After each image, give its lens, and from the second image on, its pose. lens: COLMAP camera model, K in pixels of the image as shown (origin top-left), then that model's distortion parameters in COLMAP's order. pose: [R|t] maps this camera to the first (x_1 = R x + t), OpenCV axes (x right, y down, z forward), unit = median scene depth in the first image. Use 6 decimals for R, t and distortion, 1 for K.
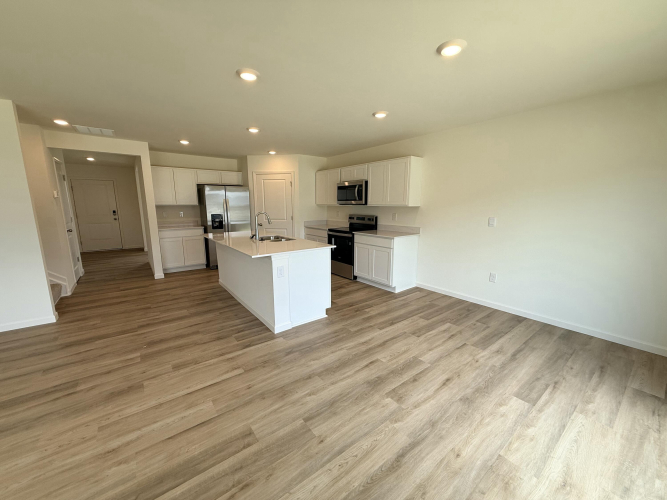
lens RADIAL K [[265.1, 0, 331.6], [0, 265.1, 250.6], [0, 0, 1]] dist [-0.000629, 0.000403]
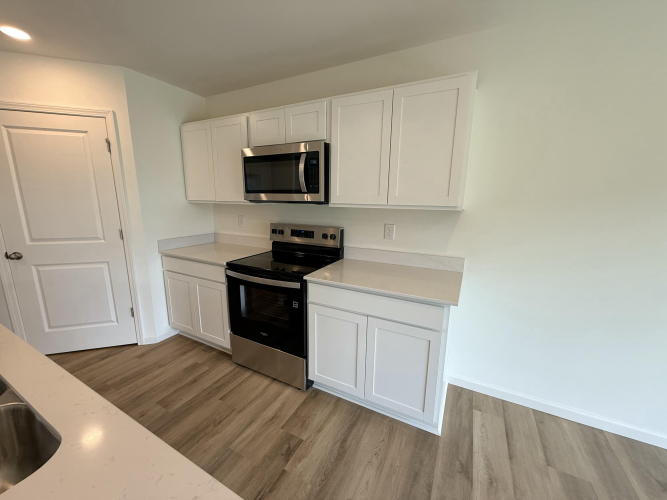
lens RADIAL K [[265.1, 0, 331.6], [0, 265.1, 250.6], [0, 0, 1]] dist [-0.000629, 0.000403]
pose [[0.906527, -0.069637, 0.416364, -0.059086], [0.060999, 0.997557, 0.034033, -0.179709], [-0.417717, -0.005454, 0.908561, 0.982824]]
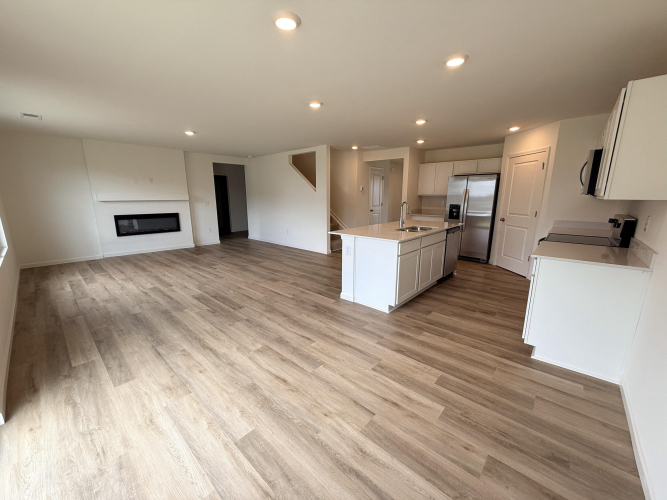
lens RADIAL K [[265.1, 0, 331.6], [0, 265.1, 250.6], [0, 0, 1]] dist [-0.000629, 0.000403]
pose [[0.188692, 0.204378, -0.960534, 0.885917], [-0.172426, 0.969804, 0.172478, -0.106946], [0.966781, 0.133075, 0.218234, 0.617260]]
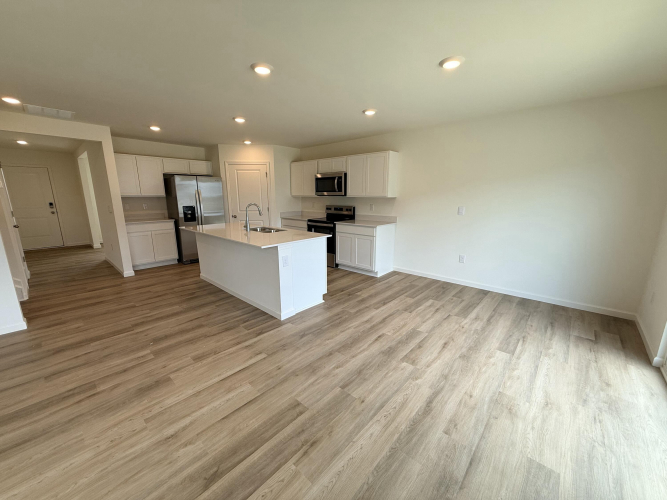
lens RADIAL K [[265.1, 0, 331.6], [0, 265.1, 250.6], [0, 0, 1]] dist [-0.000629, 0.000403]
pose [[0.984205, -0.037176, 0.173086, -0.178941], [0.031192, 0.998822, 0.037162, 0.005093], [-0.174264, -0.031176, 0.984205, -0.052336]]
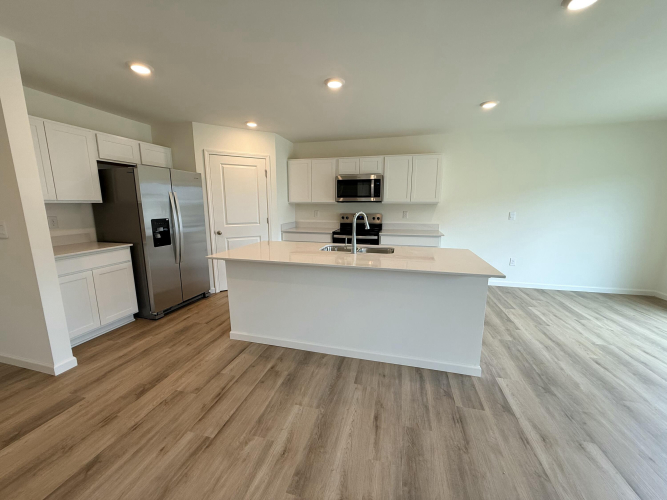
lens RADIAL K [[265.1, 0, 331.6], [0, 265.1, 250.6], [0, 0, 1]] dist [-0.000629, 0.000403]
pose [[0.787005, -0.109134, 0.607217, -0.889537], [0.107328, 0.993441, 0.039444, -0.099407], [-0.607539, 0.034129, 0.793556, 0.620496]]
